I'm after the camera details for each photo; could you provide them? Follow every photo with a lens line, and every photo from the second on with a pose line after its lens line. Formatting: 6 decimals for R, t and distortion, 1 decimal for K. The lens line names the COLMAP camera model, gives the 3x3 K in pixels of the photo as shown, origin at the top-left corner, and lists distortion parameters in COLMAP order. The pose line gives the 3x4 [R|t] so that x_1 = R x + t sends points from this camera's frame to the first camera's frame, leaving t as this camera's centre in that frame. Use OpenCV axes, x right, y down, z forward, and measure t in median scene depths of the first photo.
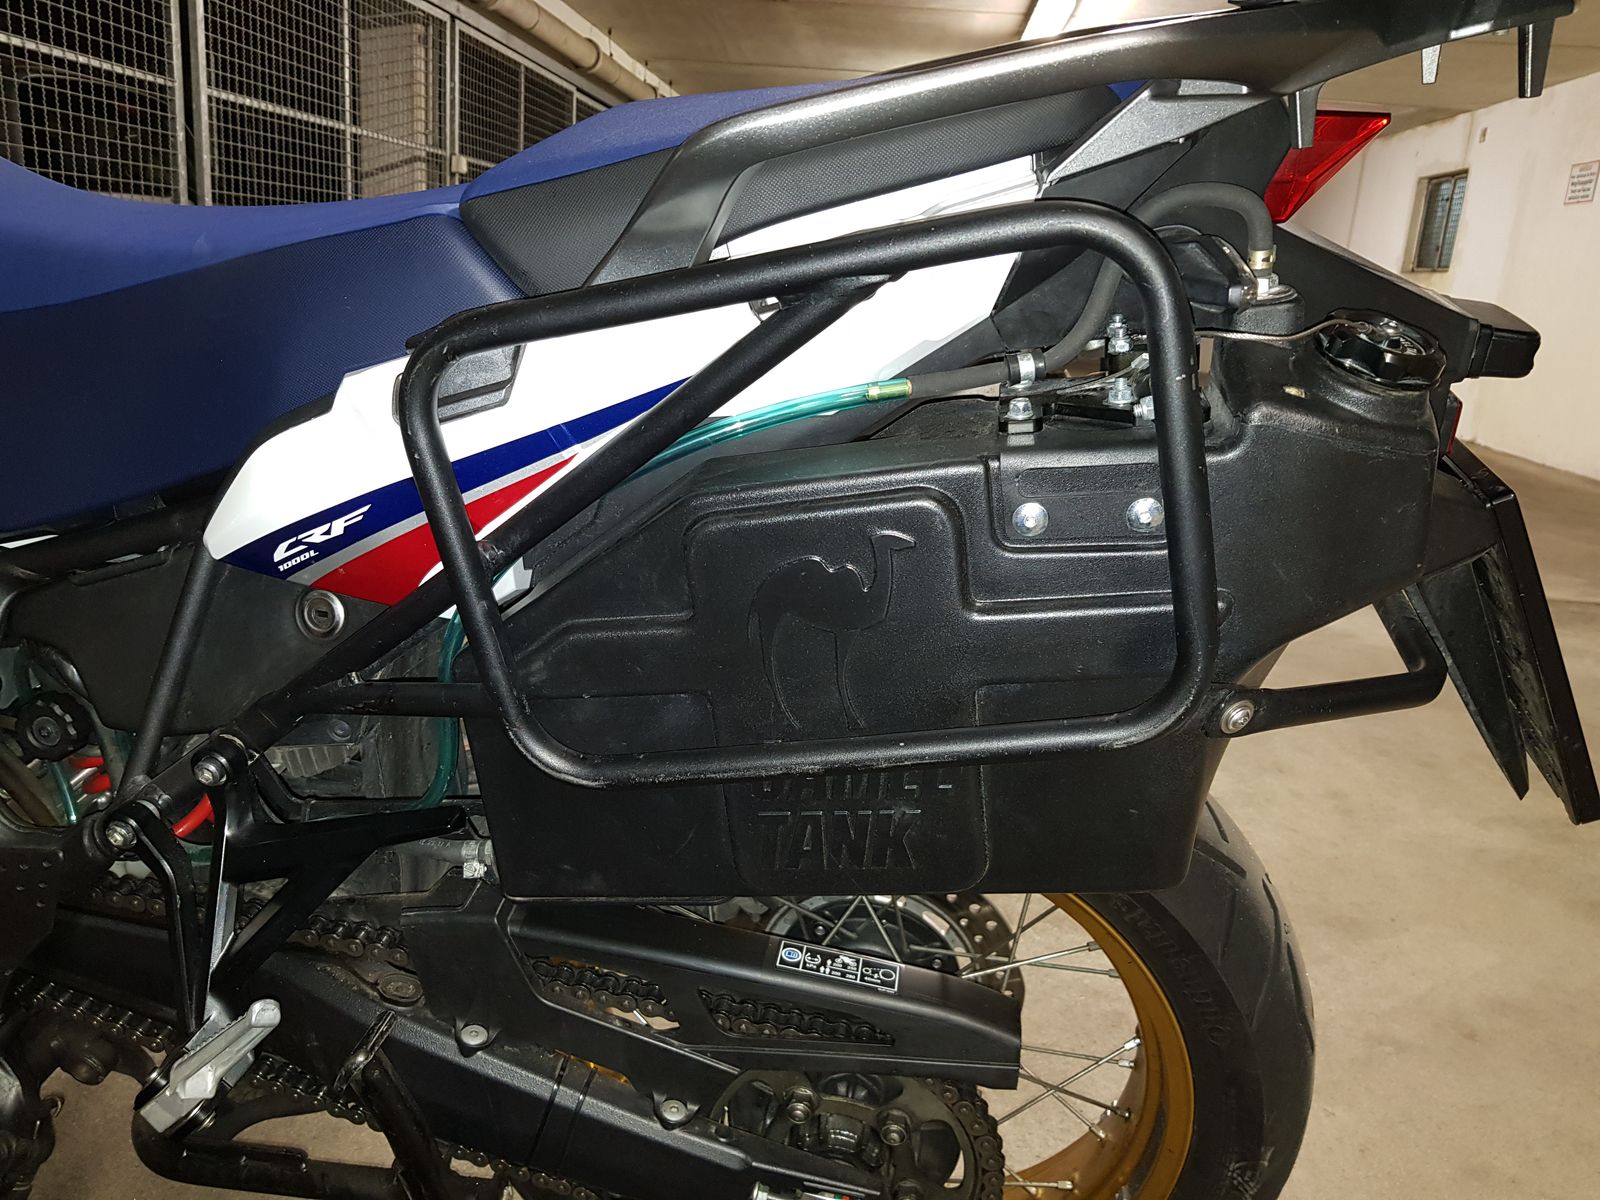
lens RADIAL K [[1242.4, 0, 800.0], [0, 1242.4, 600.0], [0, 0, 1]] dist [0.033448, -0.073177]
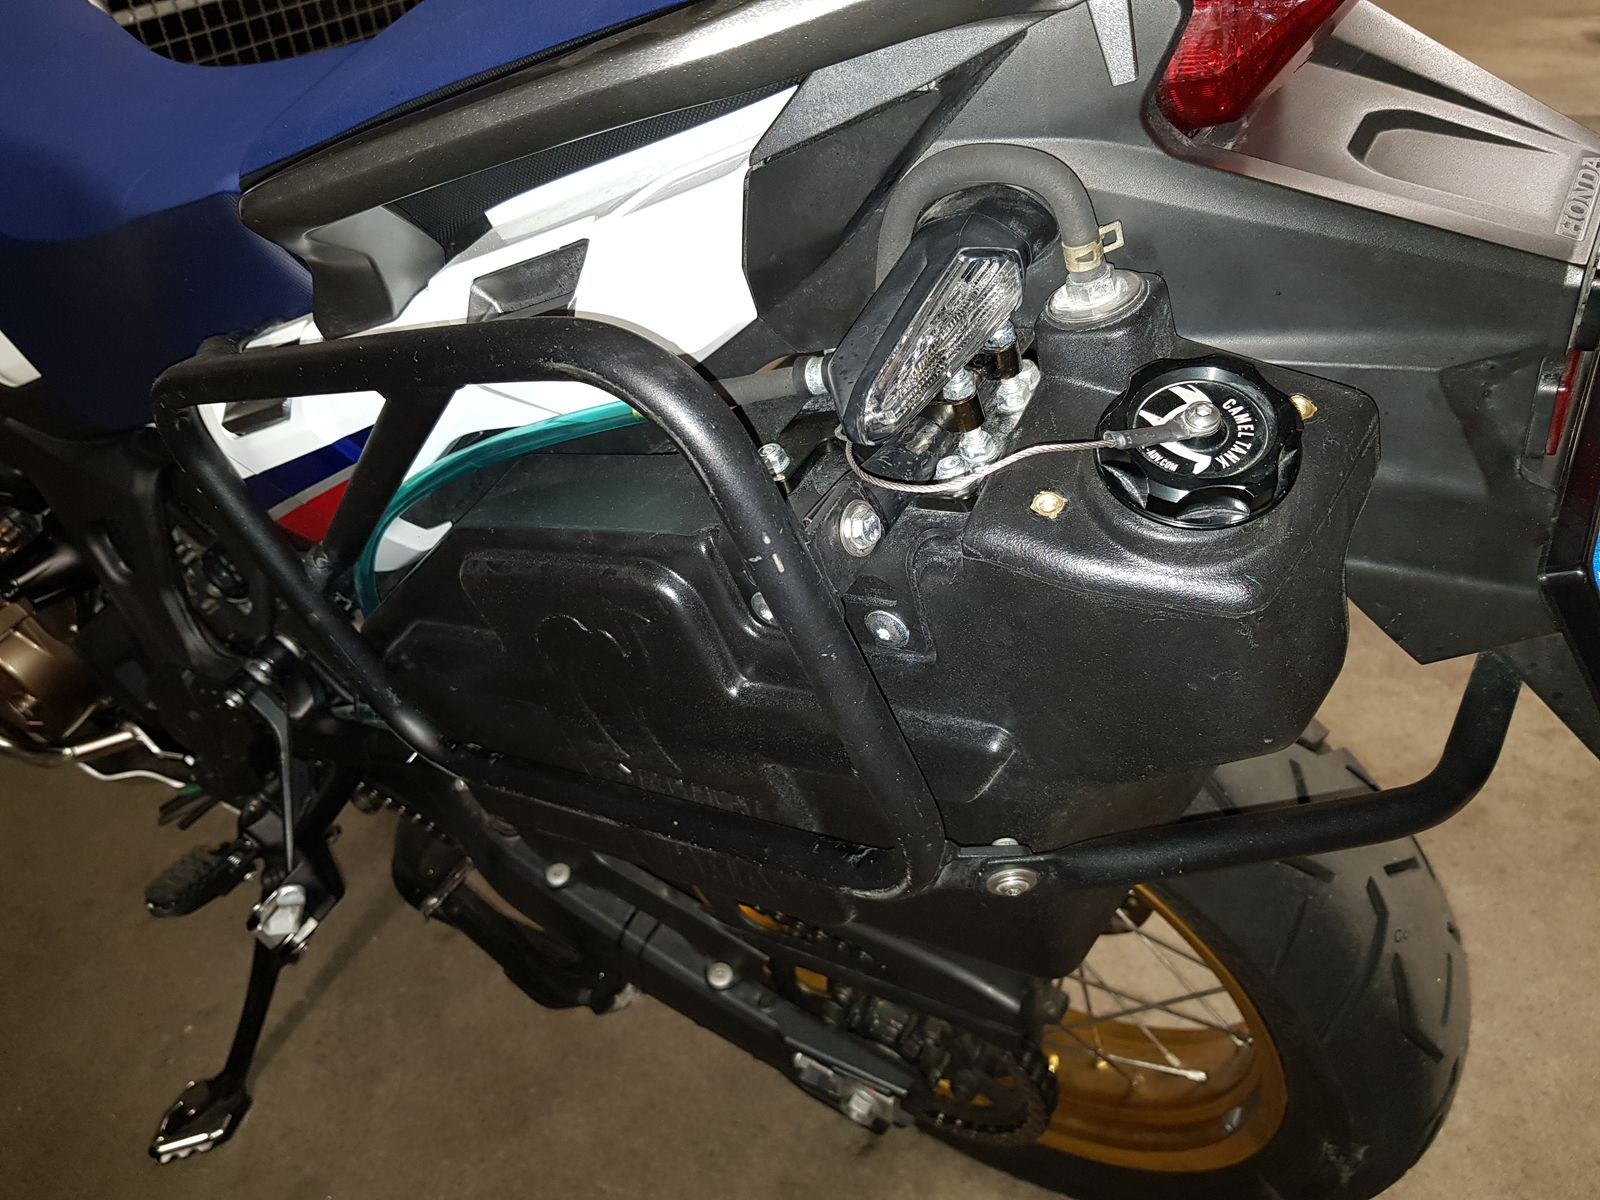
lens RADIAL K [[1291.2, 0, 800.0], [0, 1291.2, 600.0], [0, 0, 1]] dist [0.000688, -0.033938]
pose [[0.898751, 0.091028, -0.428906, 0.396196], [0.062589, 0.941559, 0.330983, -0.240206], [0.433969, -0.324316, 0.840530, 0.228618]]
